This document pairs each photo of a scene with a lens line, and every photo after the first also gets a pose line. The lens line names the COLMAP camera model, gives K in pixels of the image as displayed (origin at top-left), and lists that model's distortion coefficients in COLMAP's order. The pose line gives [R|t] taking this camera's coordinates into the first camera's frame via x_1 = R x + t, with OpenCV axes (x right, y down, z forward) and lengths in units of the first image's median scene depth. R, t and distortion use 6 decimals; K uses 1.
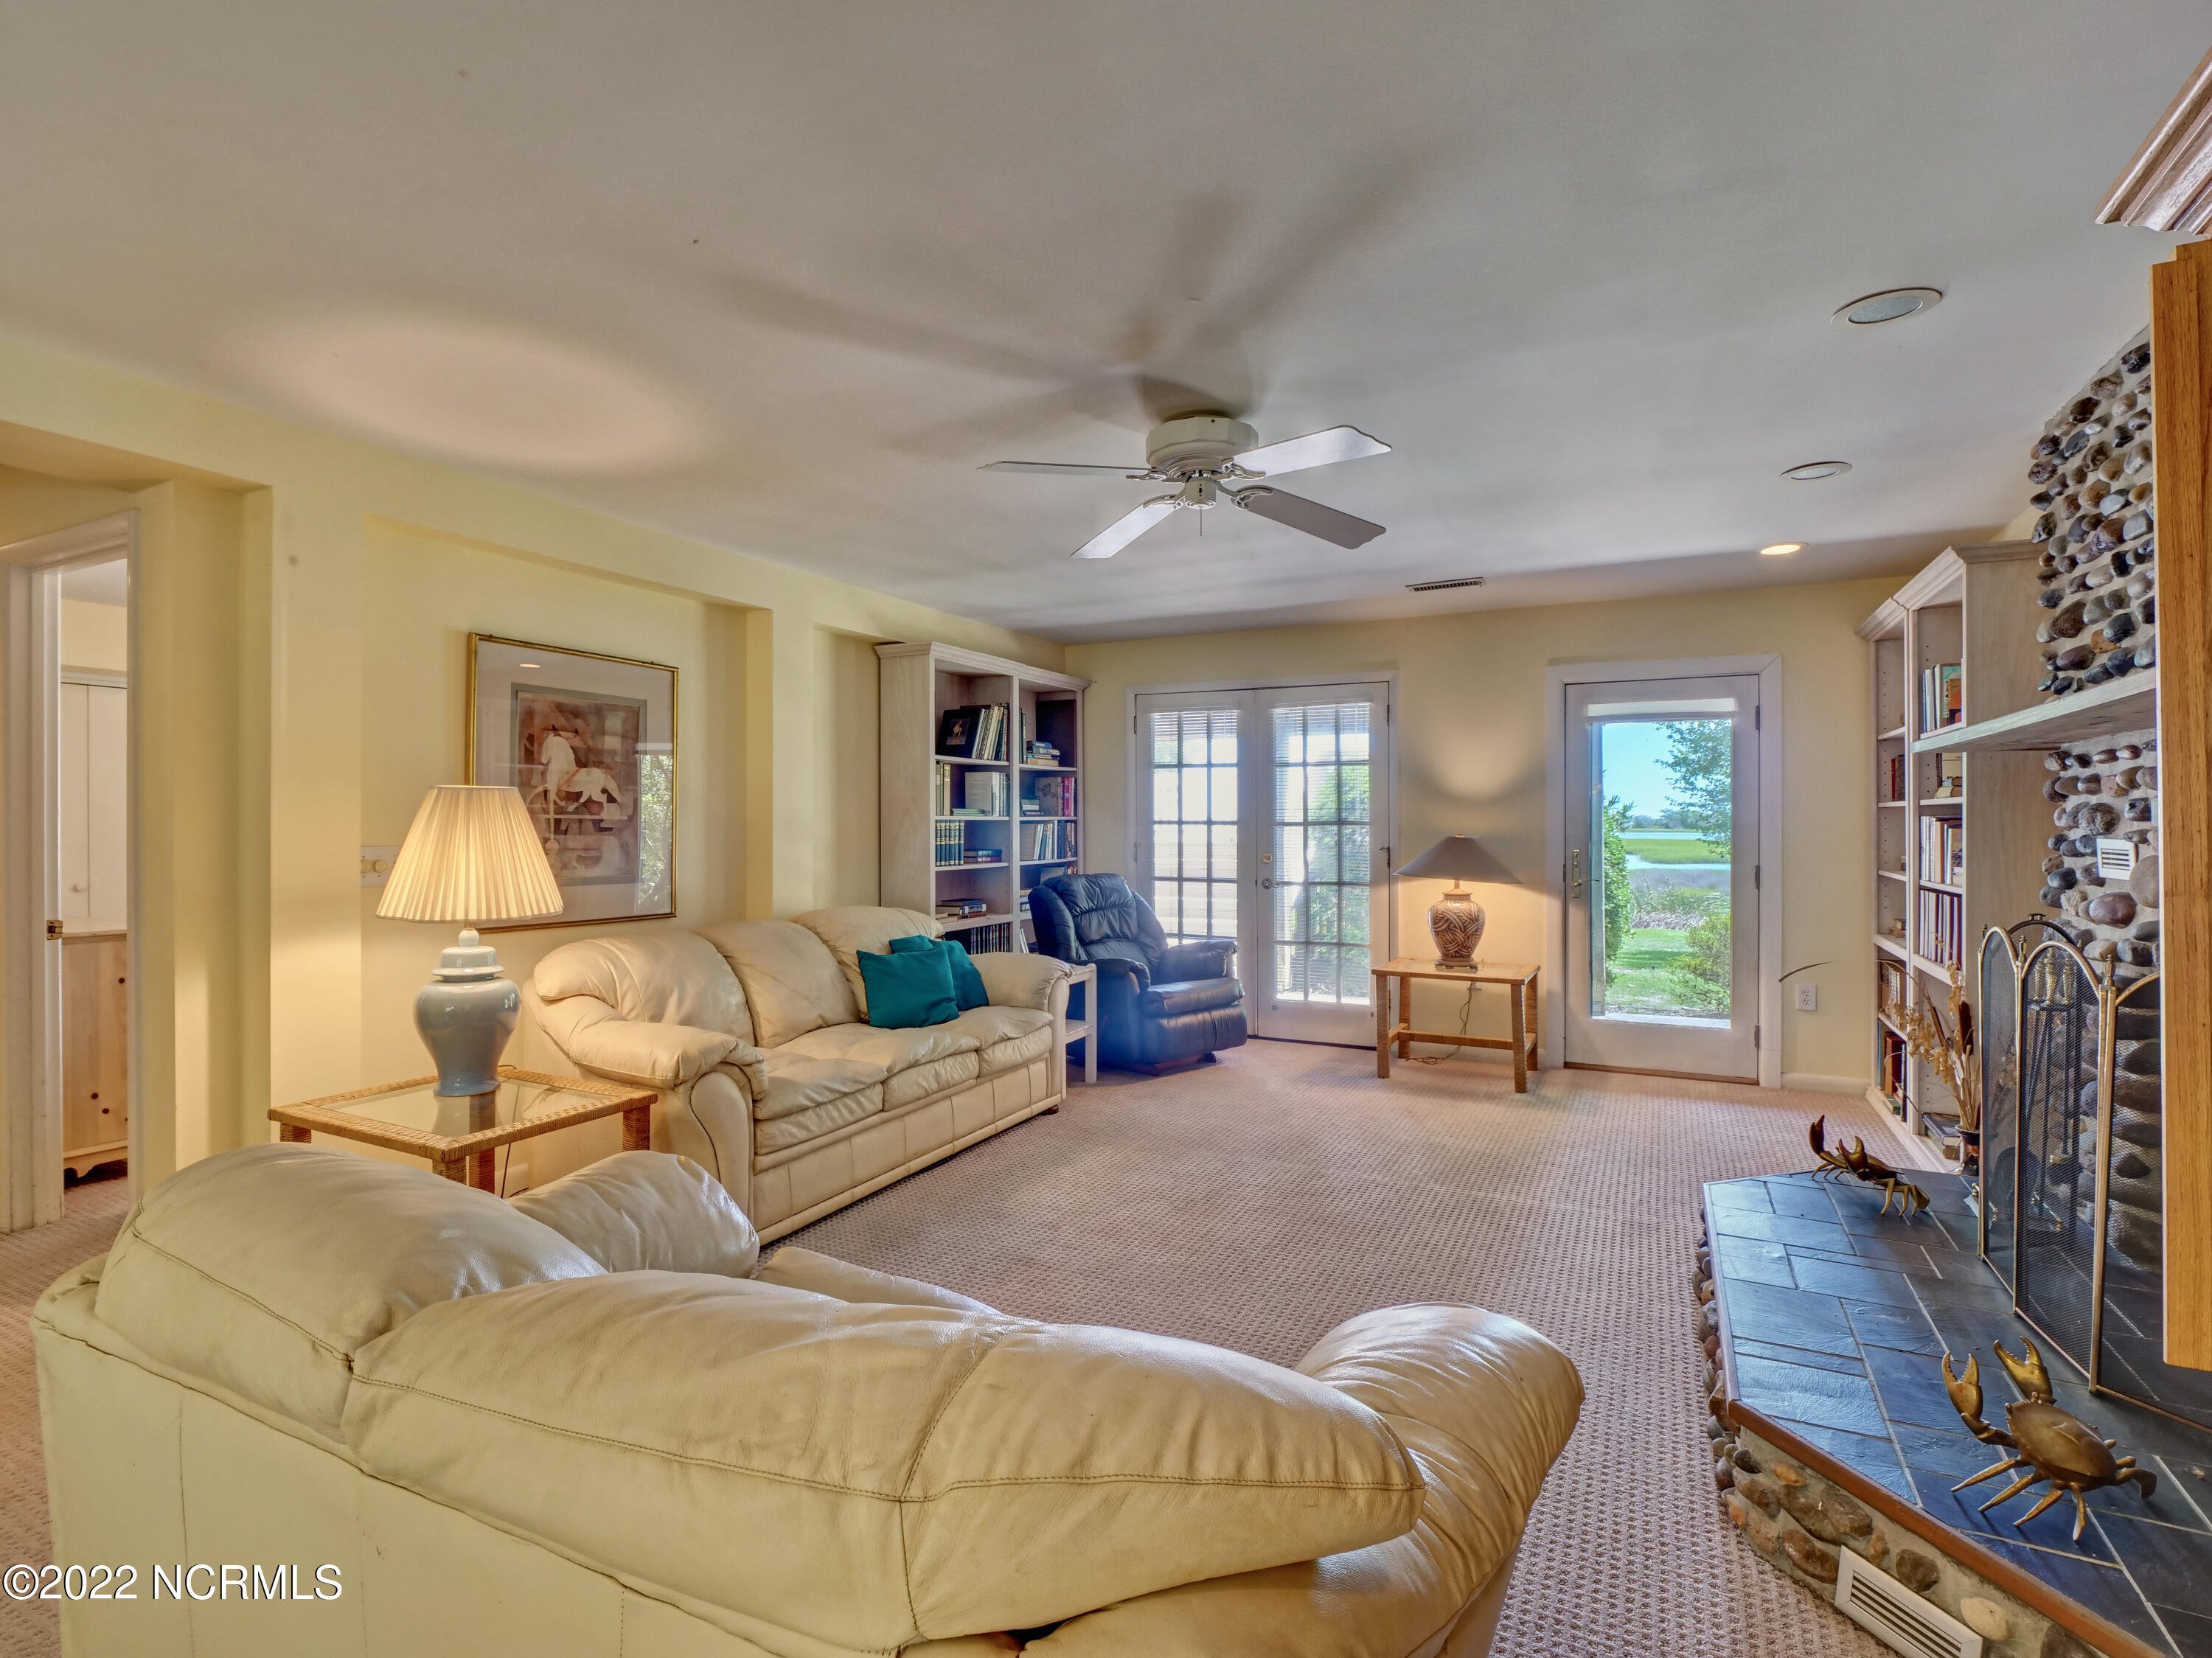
lens RADIAL K [[1084.8, 0, 1097.7], [0, 1084.8, 828.2], [0, 0, 1]] dist [-0.011223, -0.001175]
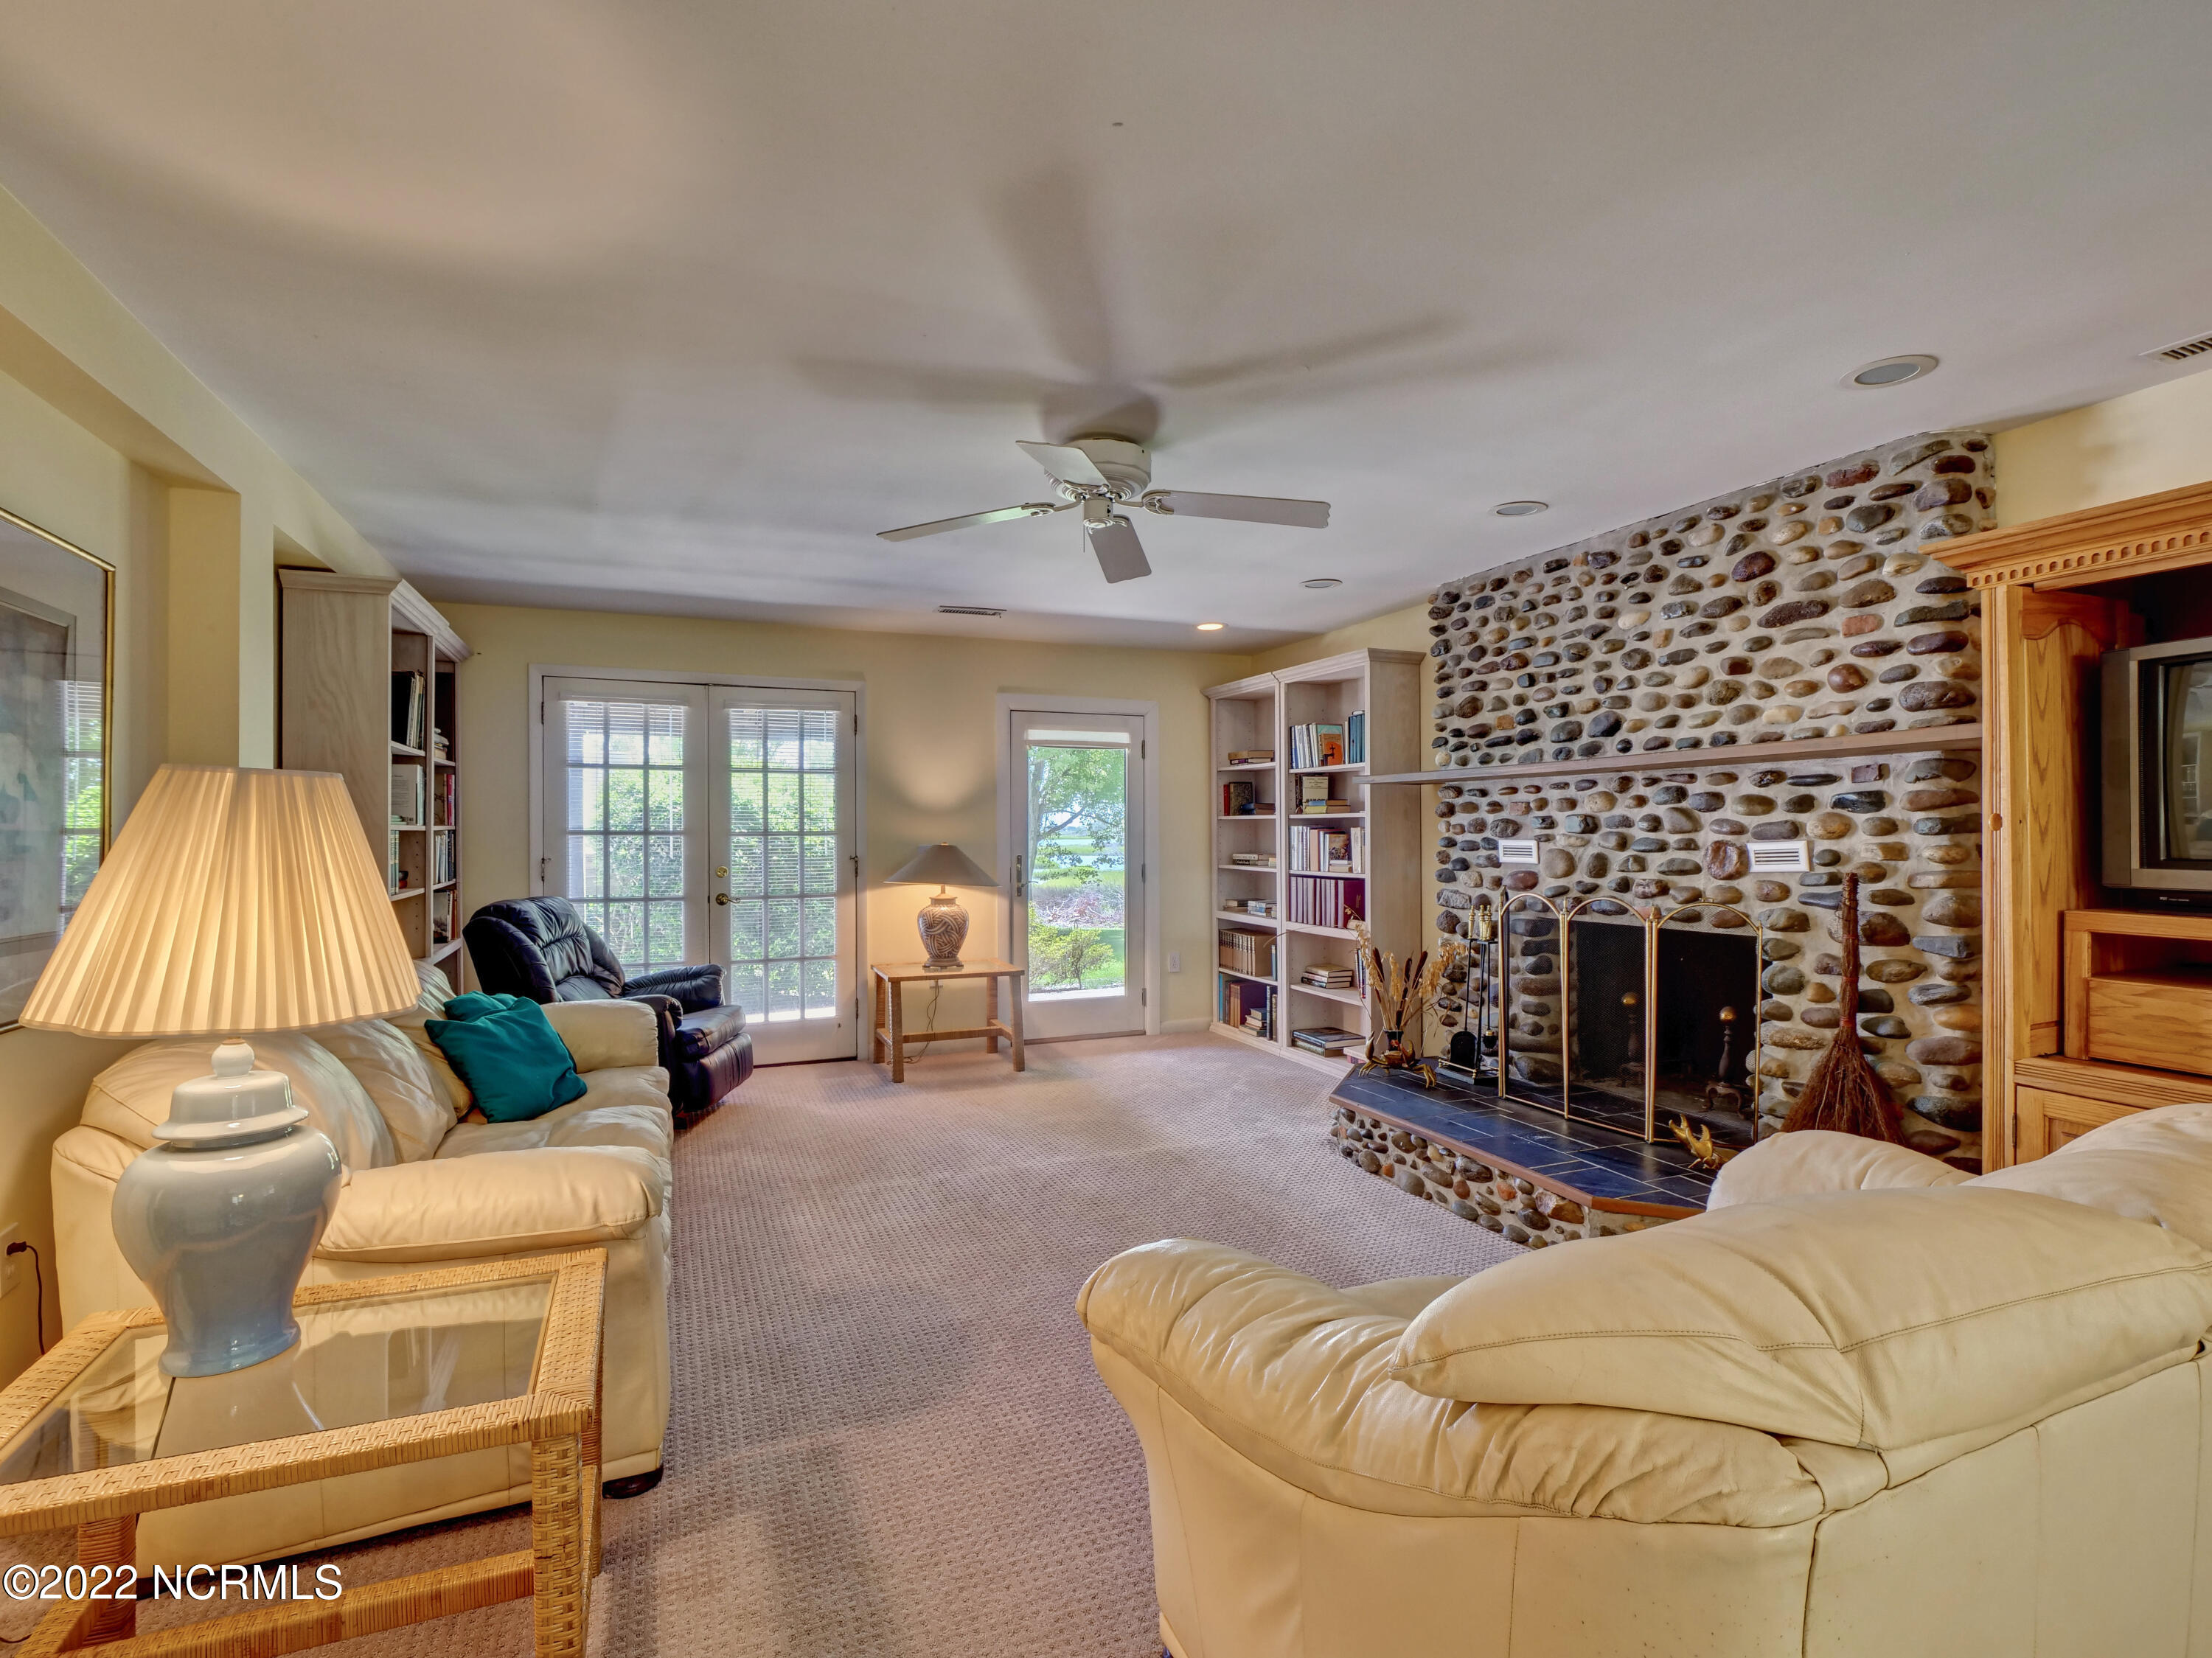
lens RADIAL K [[1084.8, 0, 1101.2], [0, 1084.8, 824.6], [0, 0, 1]] dist [-0.011223, -0.001175]
pose [[0.643542, 0.001379, 0.765410, -0.388334], [0.007531, 0.999939, -0.008134, -0.002330], [-0.765374, 0.010999, 0.643492, 0.191434]]
